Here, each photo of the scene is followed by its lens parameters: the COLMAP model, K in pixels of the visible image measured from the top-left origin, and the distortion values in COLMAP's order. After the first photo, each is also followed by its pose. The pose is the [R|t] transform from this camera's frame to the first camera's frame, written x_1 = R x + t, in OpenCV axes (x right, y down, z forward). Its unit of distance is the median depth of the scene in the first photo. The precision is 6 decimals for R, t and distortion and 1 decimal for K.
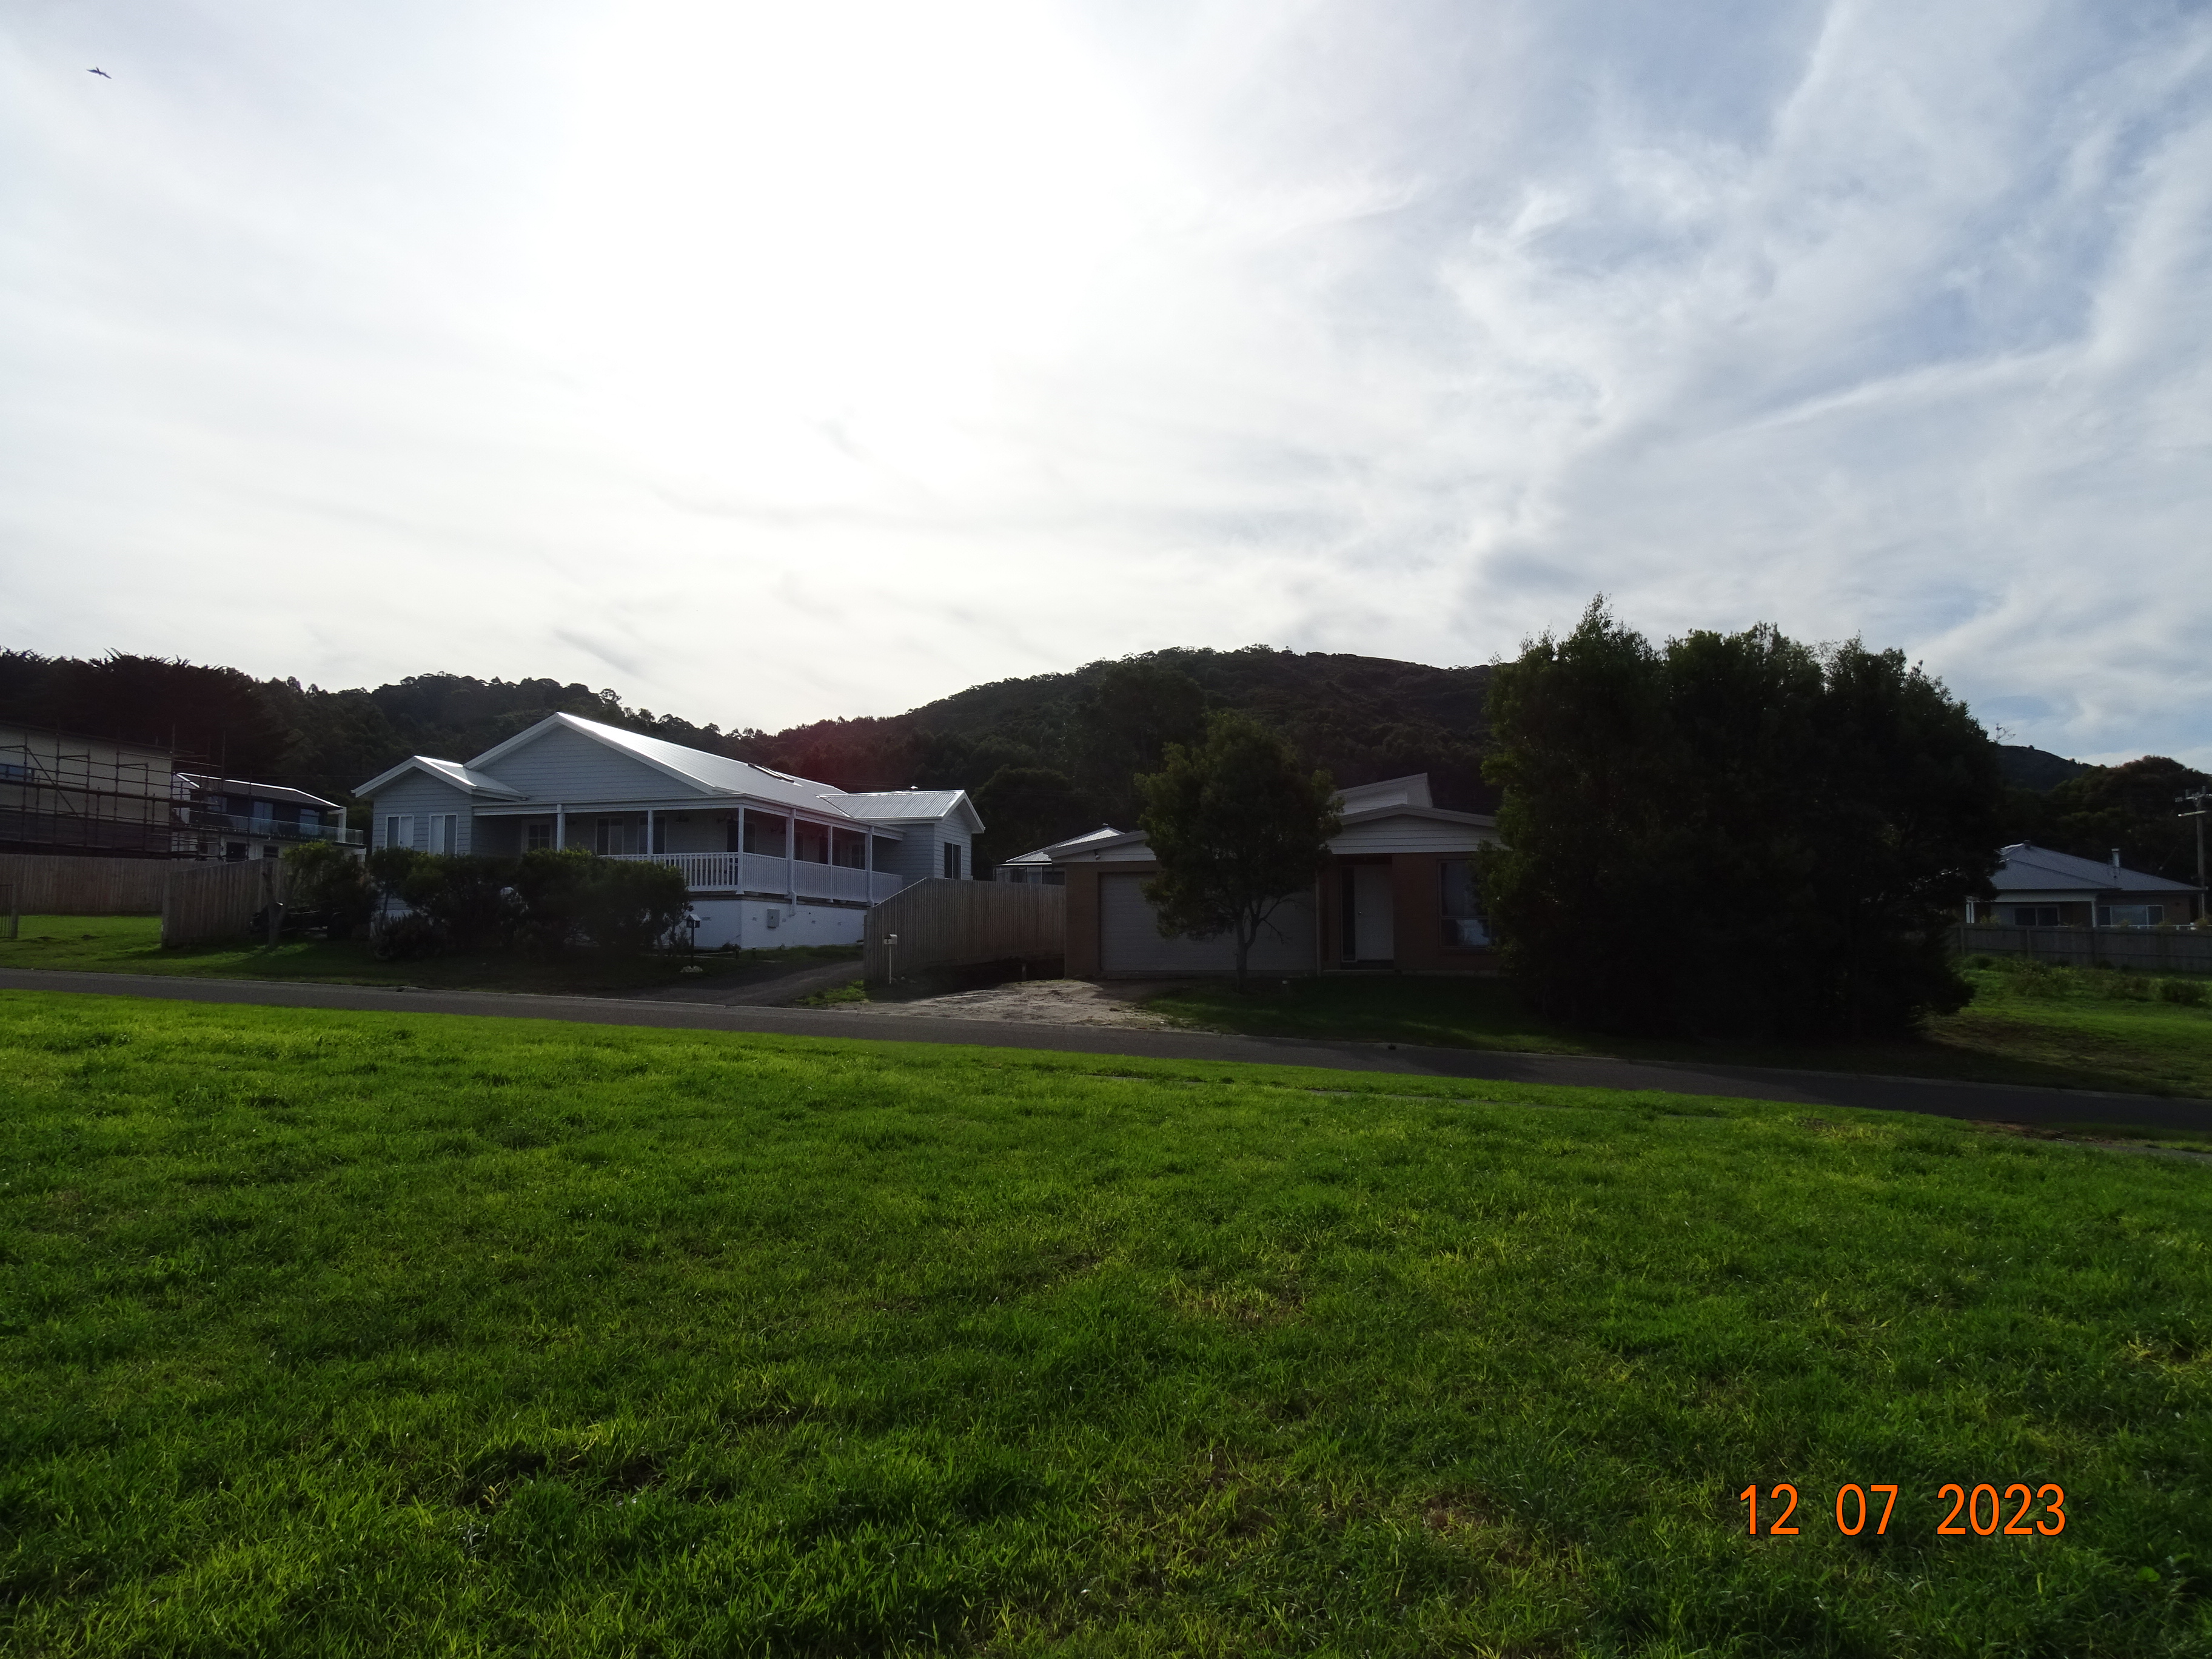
lens RADIAL K [[1551.7, 0, 1119.7], [0, 1551.7, 837.5], [0, 0, 1]] dist [-0.011006, 0.001324]
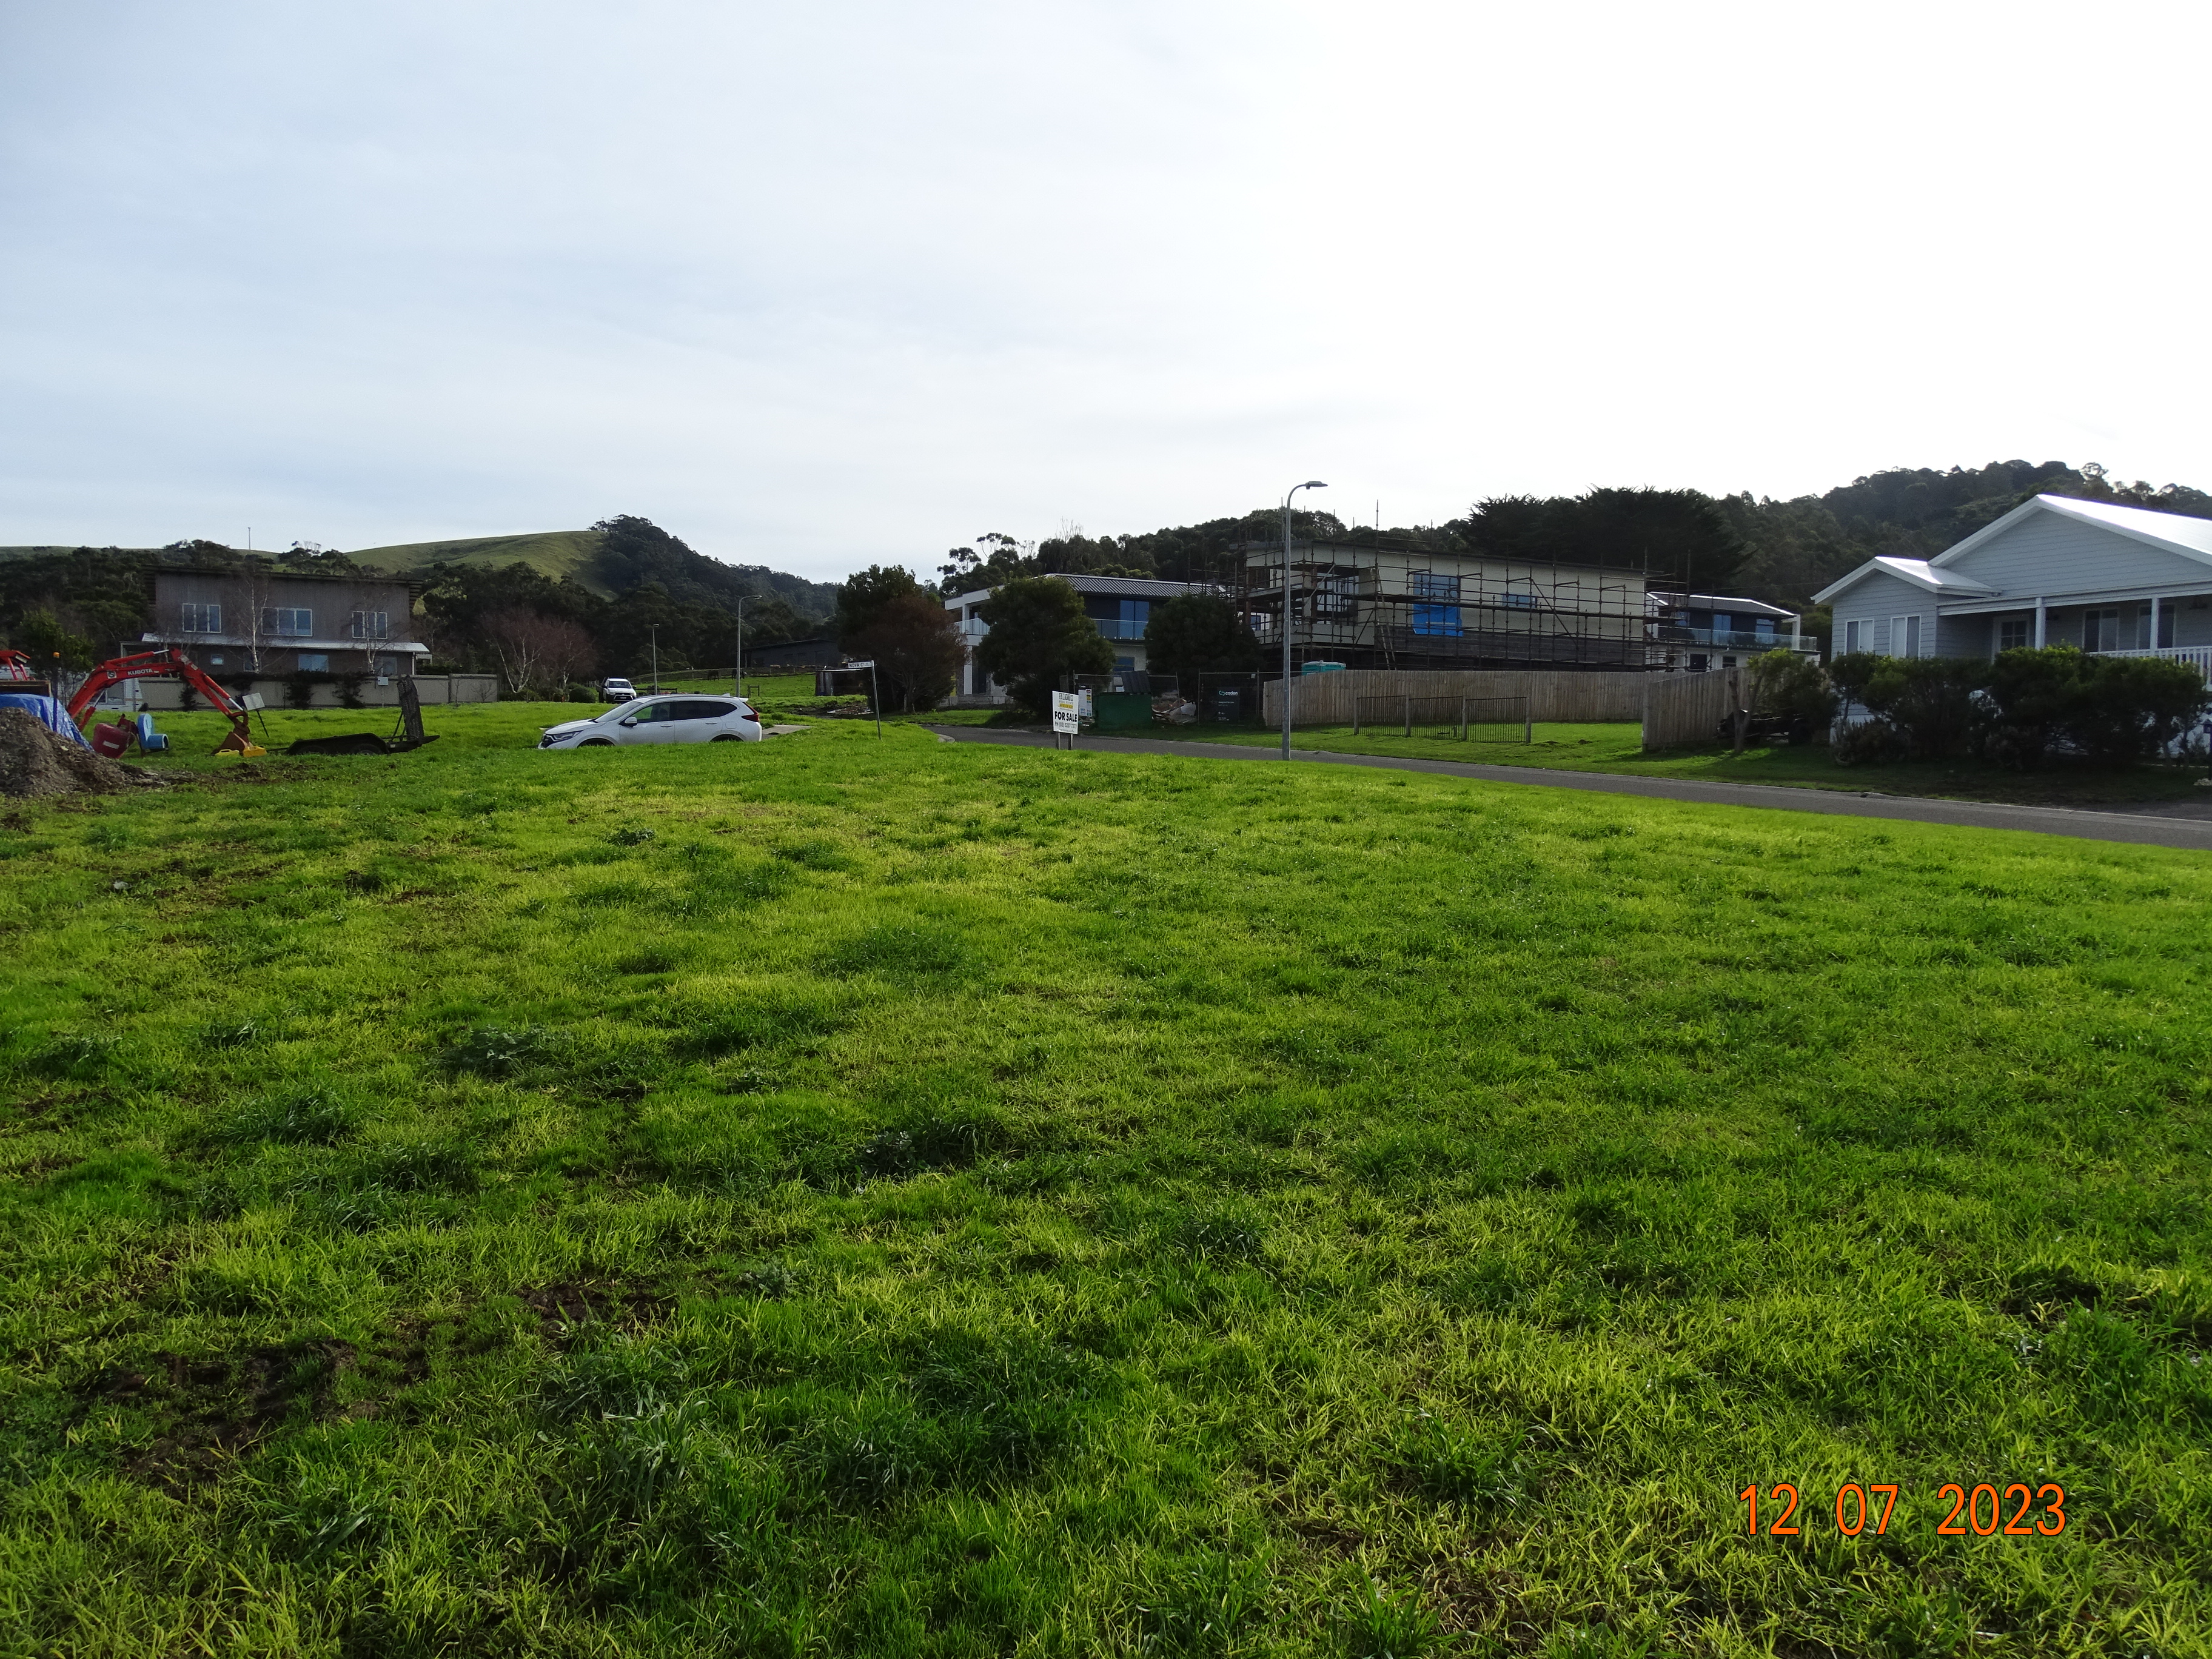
lens RADIAL K [[1551.7, 0, 1107.3], [0, 1551.7, 824.7], [0, 0, 1]] dist [-0.011006, 0.001324]
pose [[0.641019, 0.045301, -0.766187, -0.025210], [0.044011, 0.994445, 0.095617, 0.000294], [0.766262, -0.095013, 0.635464, -0.019950]]
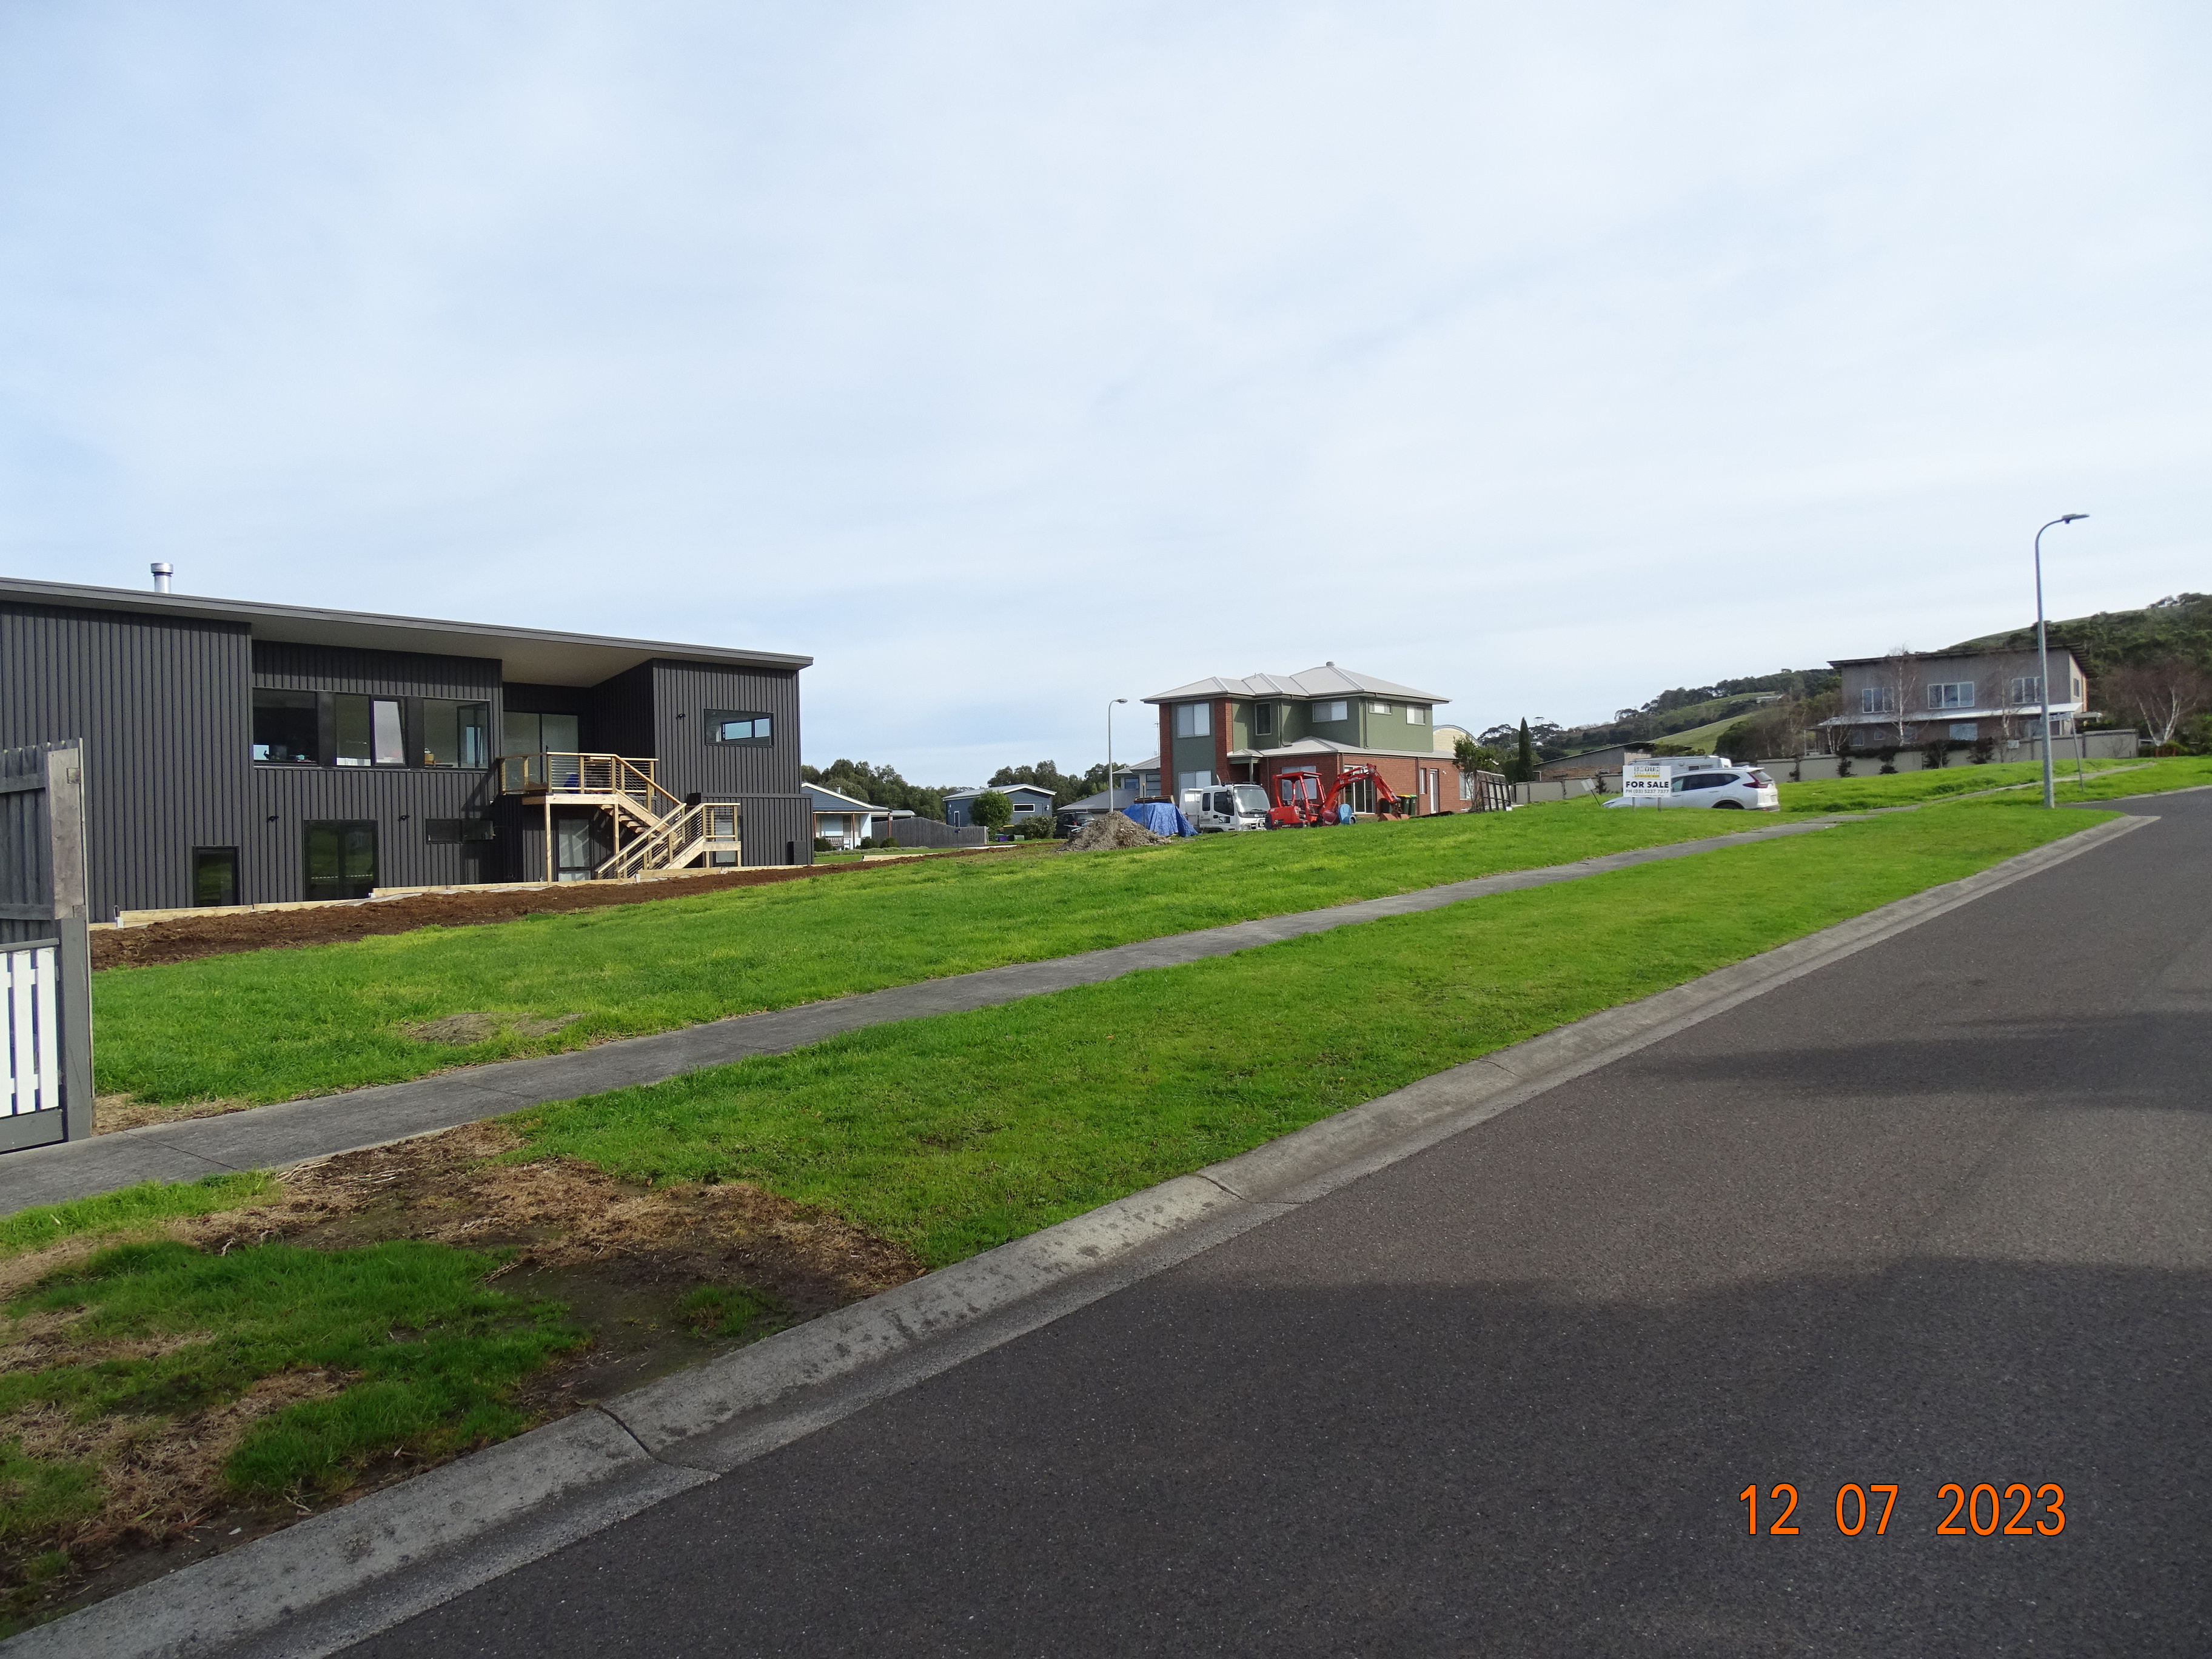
lens RADIAL K [[1551.7, 0, 1103.0], [0, 1551.7, 816.3], [0, 0, 1]] dist [-0.011006, 0.001324]
pose [[-0.488862, 0.009470, -0.872310, 0.456136], [0.086425, 0.995548, -0.037626, 0.056139], [0.868070, -0.093784, -0.487504, 0.786189]]
